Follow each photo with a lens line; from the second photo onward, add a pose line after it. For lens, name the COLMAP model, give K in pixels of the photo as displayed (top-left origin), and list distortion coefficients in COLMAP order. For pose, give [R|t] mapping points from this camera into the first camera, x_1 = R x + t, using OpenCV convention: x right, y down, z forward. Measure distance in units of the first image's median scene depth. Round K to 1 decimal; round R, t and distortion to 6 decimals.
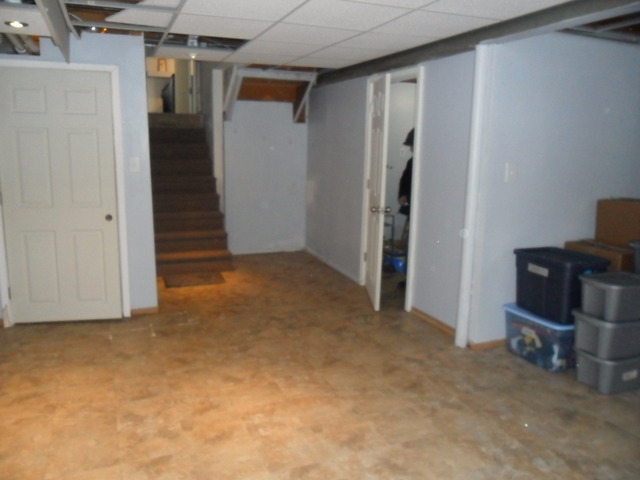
lens RADIAL K [[517.1, 0, 321.9], [0, 517.1, 239.6], [0, 0, 1]] dist [-0.041357, 0.029881]
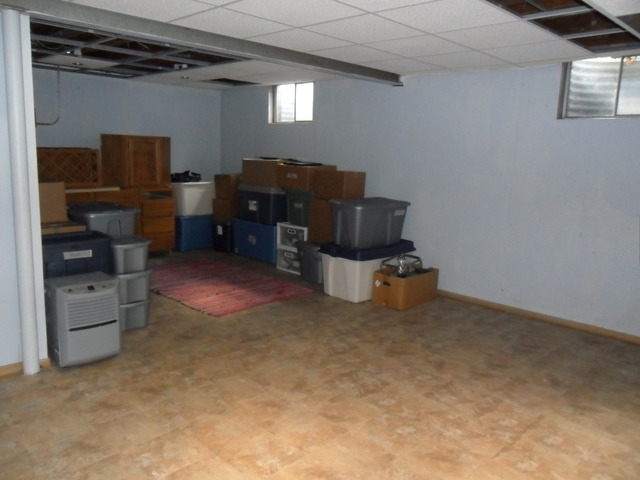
lens RADIAL K [[517.1, 0, 321.8], [0, 517.1, 240.4], [0, 0, 1]] dist [-0.041357, 0.029881]
pose [[-0.395022, -0.194113, 0.897930, -0.803502], [0.120918, 0.957932, 0.260279, -0.204926], [-0.910679, 0.211392, -0.354933, 1.071279]]
